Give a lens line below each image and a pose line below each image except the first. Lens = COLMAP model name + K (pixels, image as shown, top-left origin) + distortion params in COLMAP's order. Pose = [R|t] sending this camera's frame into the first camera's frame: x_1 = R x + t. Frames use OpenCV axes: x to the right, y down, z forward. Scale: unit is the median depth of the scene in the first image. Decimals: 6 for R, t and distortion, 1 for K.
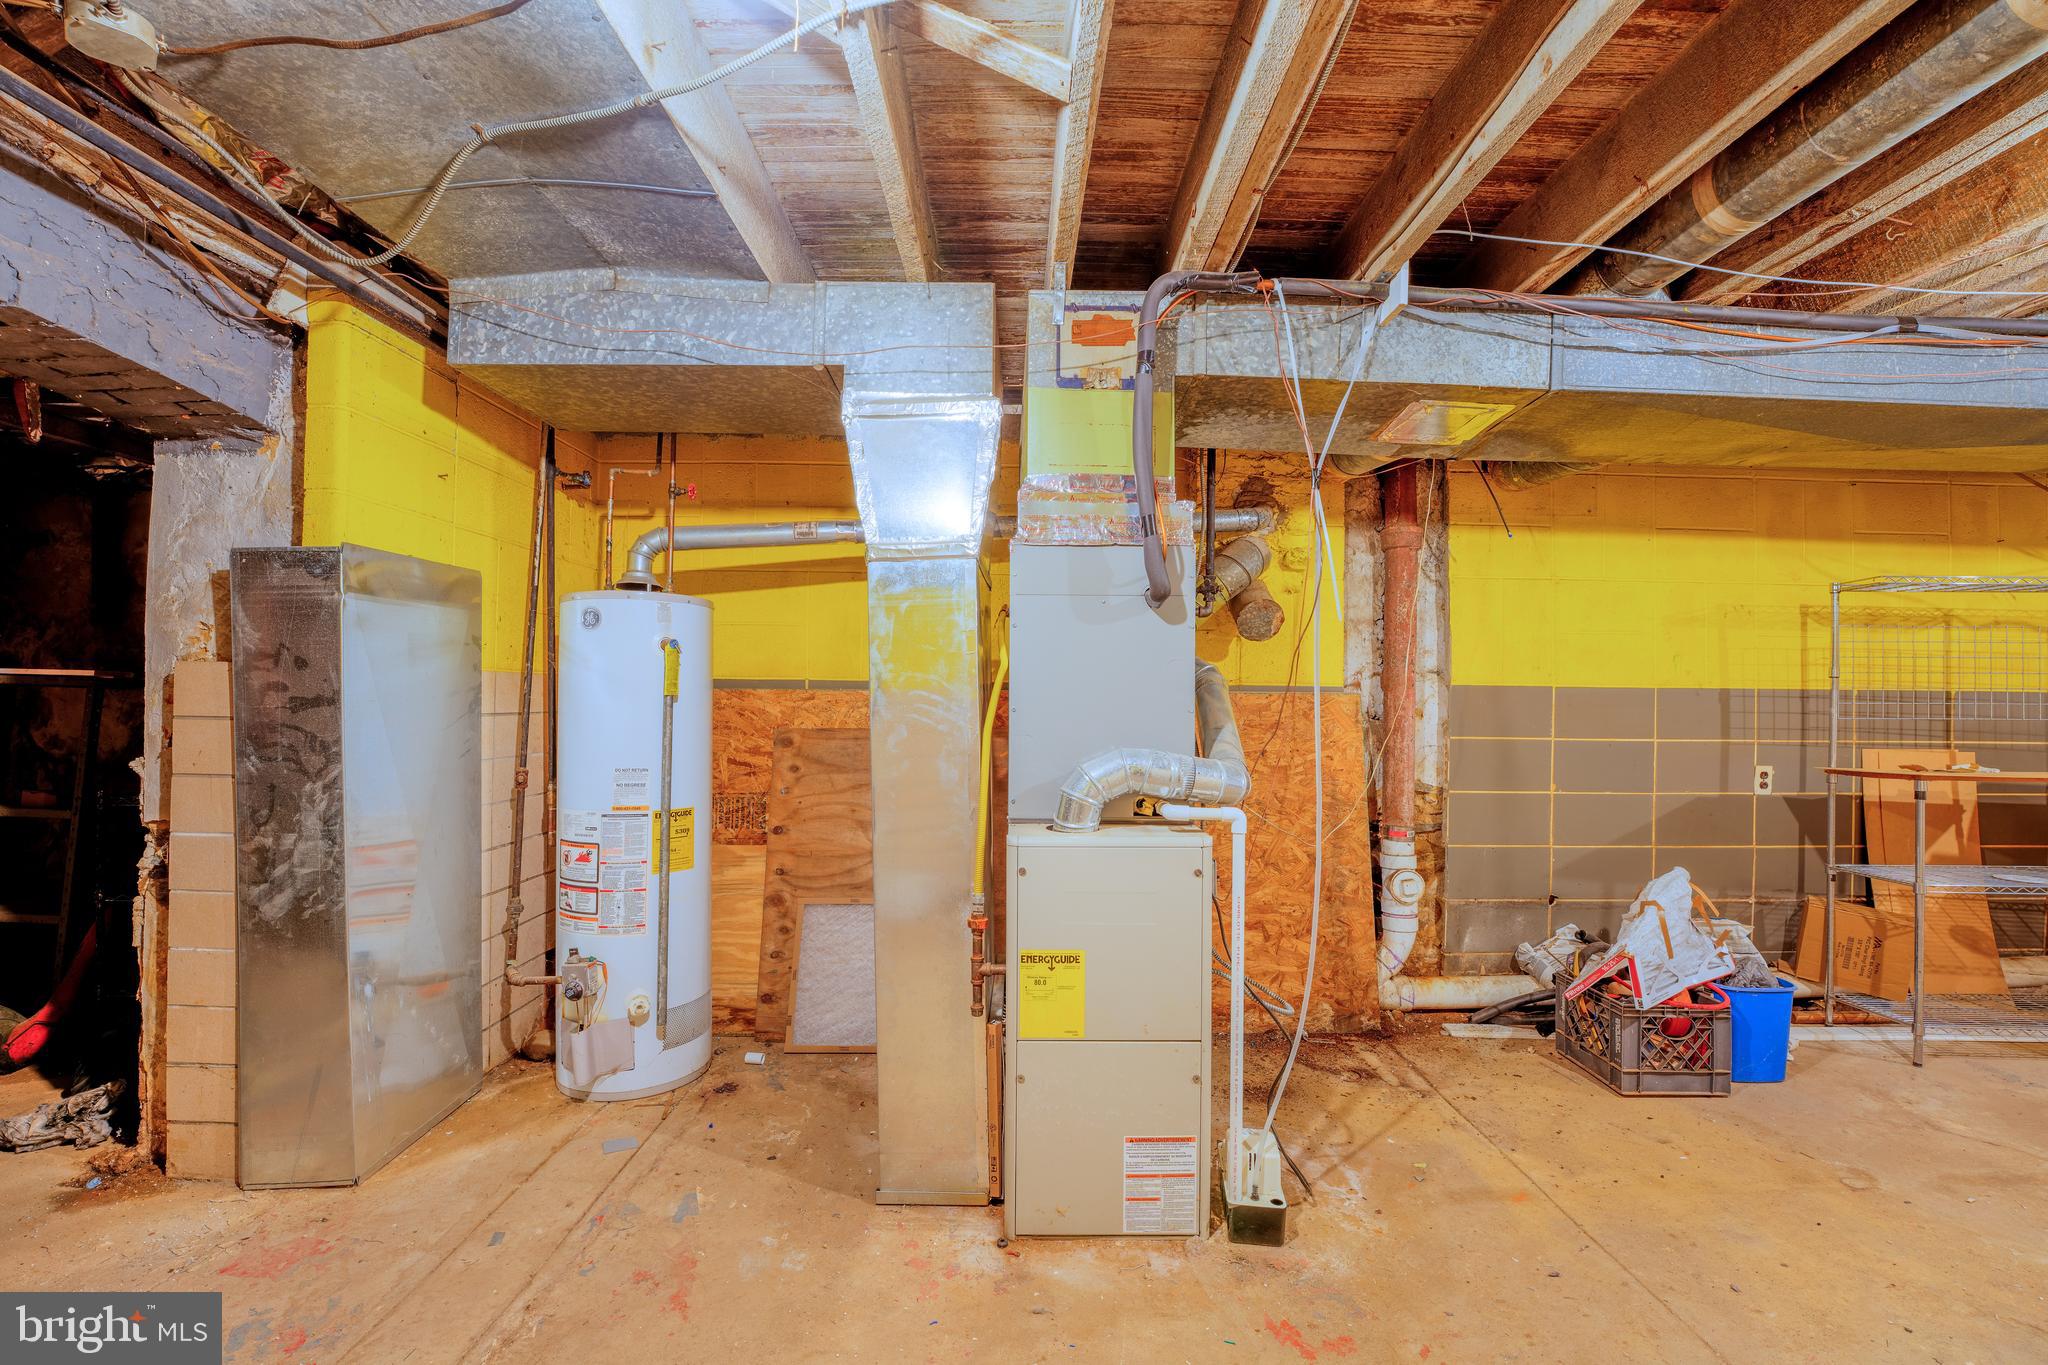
lens RADIAL K [[825.9, 0, 1021.1], [0, 825.9, 687.3], [0, 0, 1]] dist [-0.029390, 0.002997]
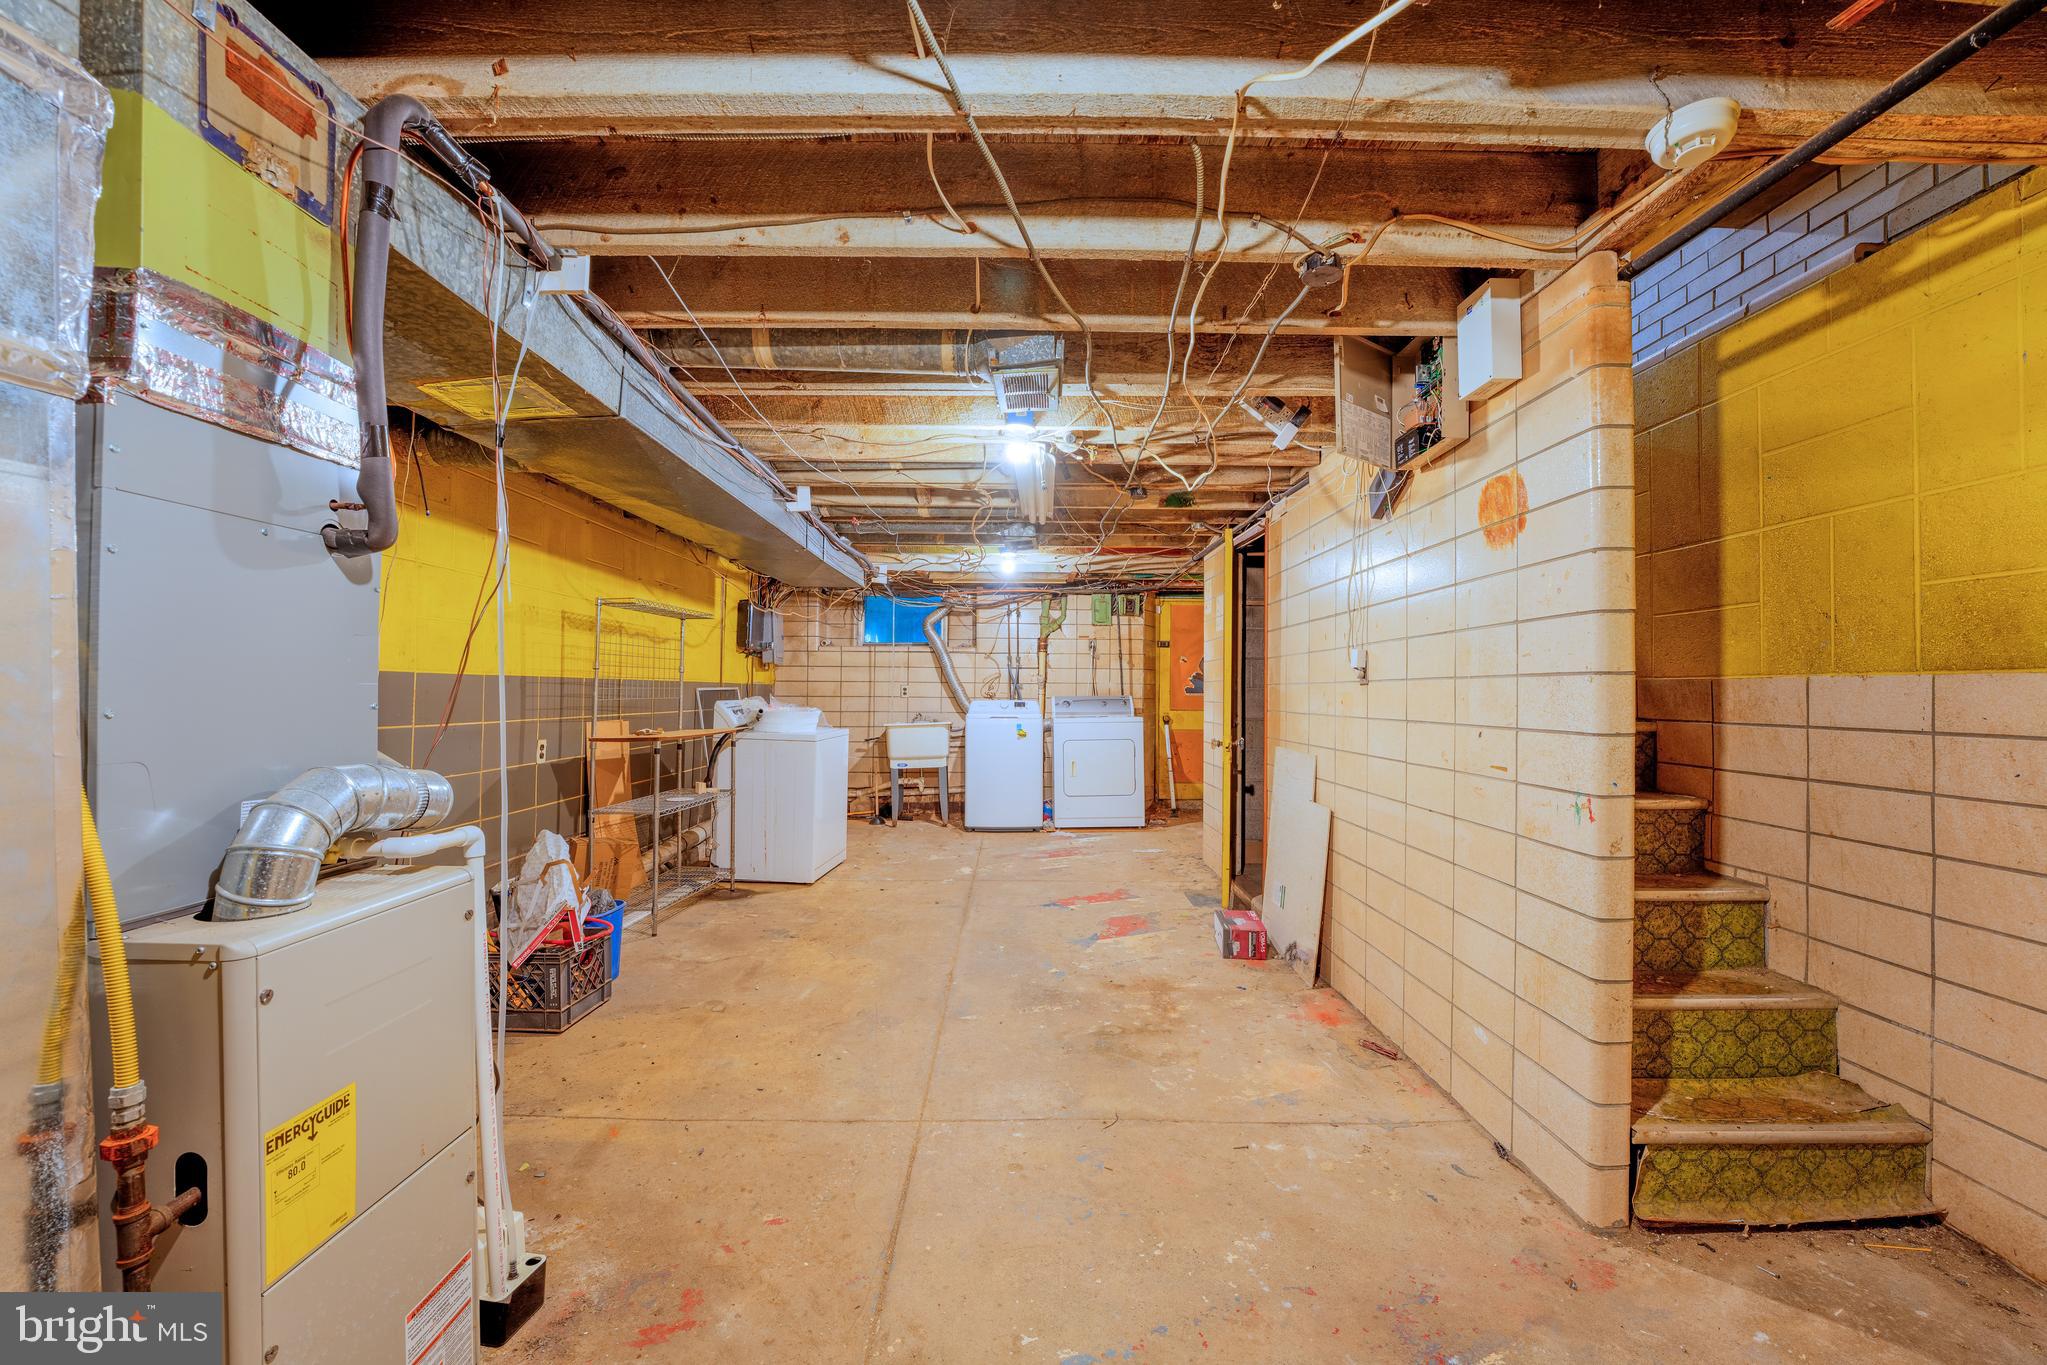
lens RADIAL K [[825.5, 0, 1017.4], [0, 825.5, 687.0], [0, 0, 1]] dist [-0.029390, 0.002997]
pose [[0.008487, -0.004205, 0.999955, -0.491776], [-0.018605, 0.999817, 0.004363, -0.002019], [-0.999791, -0.018642, 0.008408, 0.430838]]
